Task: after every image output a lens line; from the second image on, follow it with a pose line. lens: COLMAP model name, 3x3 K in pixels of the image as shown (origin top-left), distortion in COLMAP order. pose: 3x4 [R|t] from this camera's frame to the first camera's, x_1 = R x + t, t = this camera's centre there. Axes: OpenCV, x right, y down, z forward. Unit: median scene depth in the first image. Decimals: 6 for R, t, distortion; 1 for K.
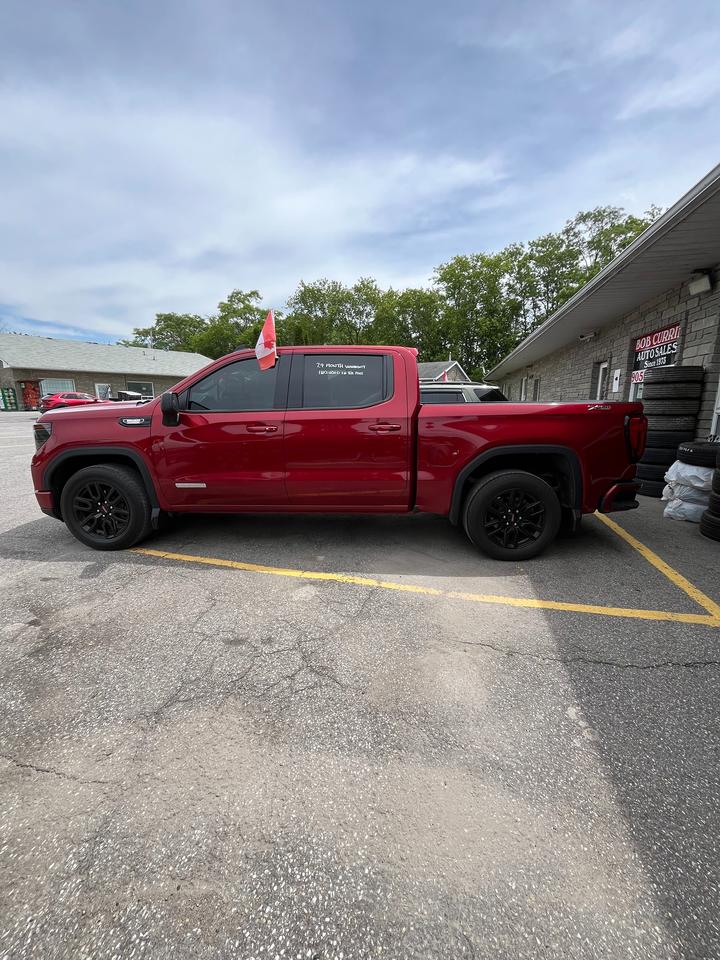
lens RADIAL K [[379.5, 0, 360.0], [0, 379.5, 480.0], [0, 0, 1]] dist [-0.000750, -0.000053]
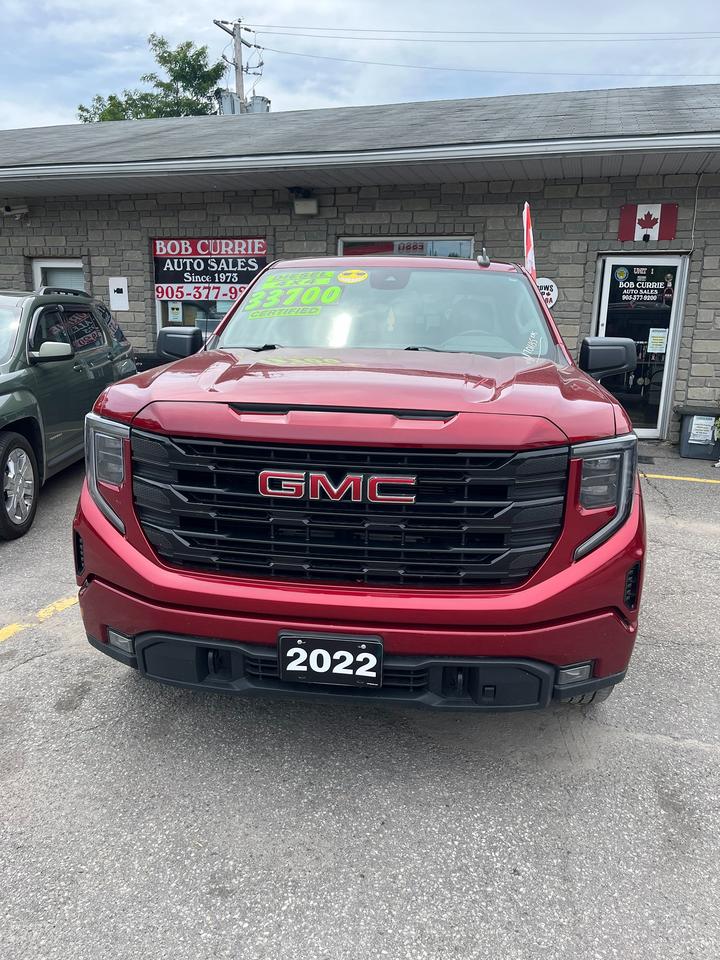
lens RADIAL K [[727.5, 0, 361.8], [0, 727.5, 486.2], [0, 0, 1]] dist [0.078977, -0.108197]
pose [[0.067440, -0.212651, 0.974798, -0.209200], [0.183152, 0.963058, 0.197419, -0.036307], [-0.980769, 0.165223, 0.103896, 0.162174]]
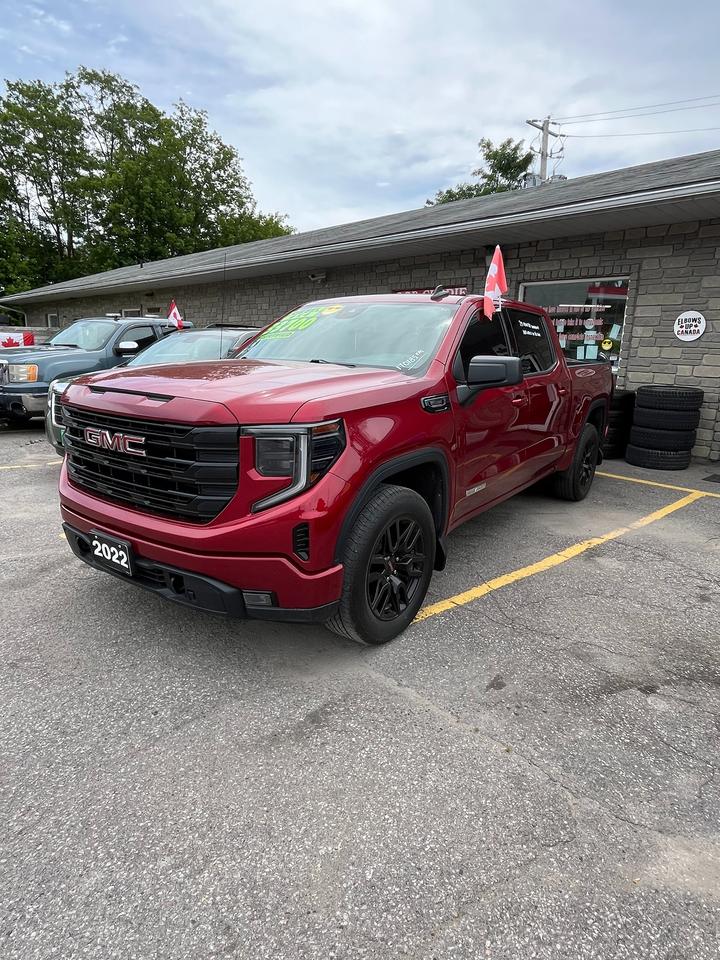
lens RADIAL K [[564.9, 0, 363.4], [0, 564.9, 480.3], [0, 0, 1]] dist [-0.002272, -0.001033]
pose [[0.543890, -0.172884, 0.821155, -0.186898], [0.141915, 0.983403, 0.113046, -0.017854], [-0.827069, 0.055050, 0.559398, 0.078169]]
